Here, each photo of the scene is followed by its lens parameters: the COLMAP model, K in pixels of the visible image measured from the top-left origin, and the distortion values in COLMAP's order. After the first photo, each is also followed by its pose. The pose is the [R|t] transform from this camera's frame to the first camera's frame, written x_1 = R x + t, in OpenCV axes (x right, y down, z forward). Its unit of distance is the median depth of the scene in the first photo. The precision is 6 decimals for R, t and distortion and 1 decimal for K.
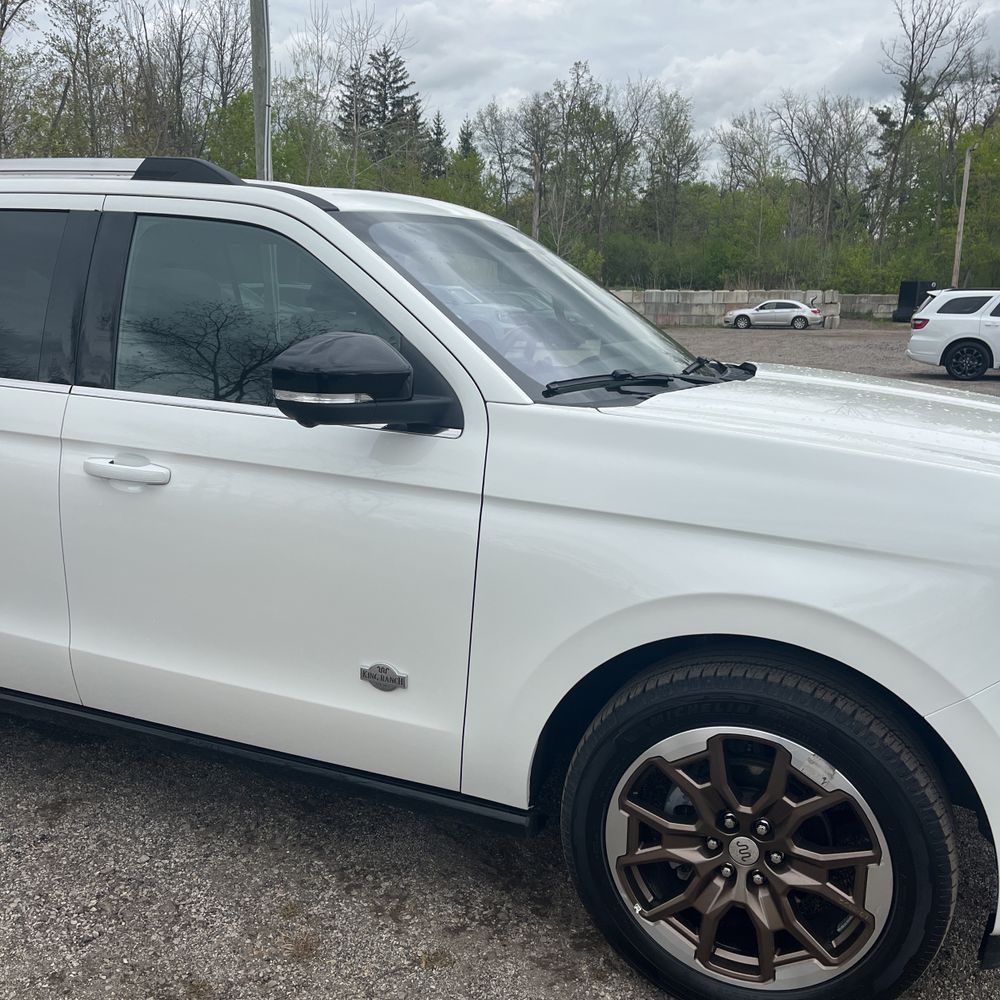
lens RADIAL K [[1012.6, 0, 500.0], [0, 1012.6, 500.0], [0, 0, 1]] dist [0.045999, -0.036400]
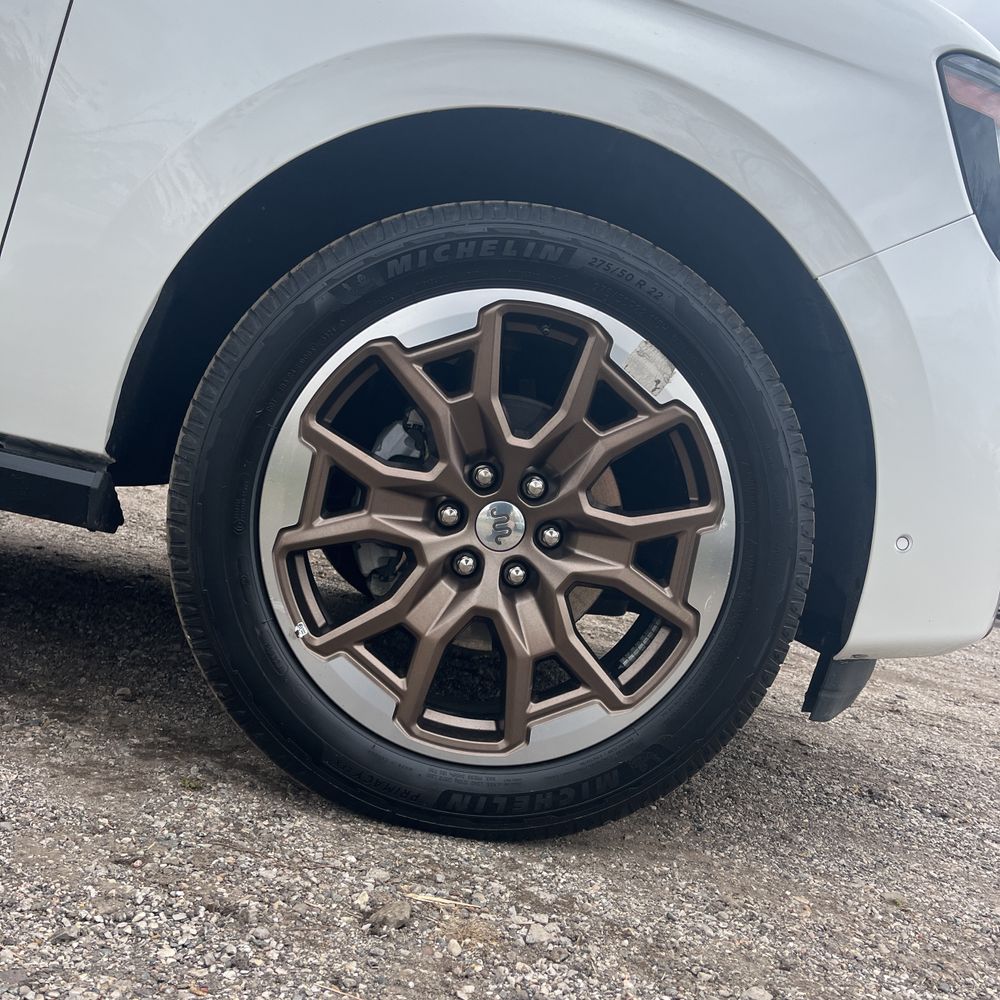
lens RADIAL K [[1012.6, 0, 500.0], [0, 1012.6, 500.0], [0, 0, 1]] dist [0.045999, -0.036400]
pose [[0.868988, 0.166885, 0.465842, -0.038793], [-0.095371, 0.980247, -0.173261, 0.428802], [-0.485555, 0.106133, 0.867739, 0.482091]]
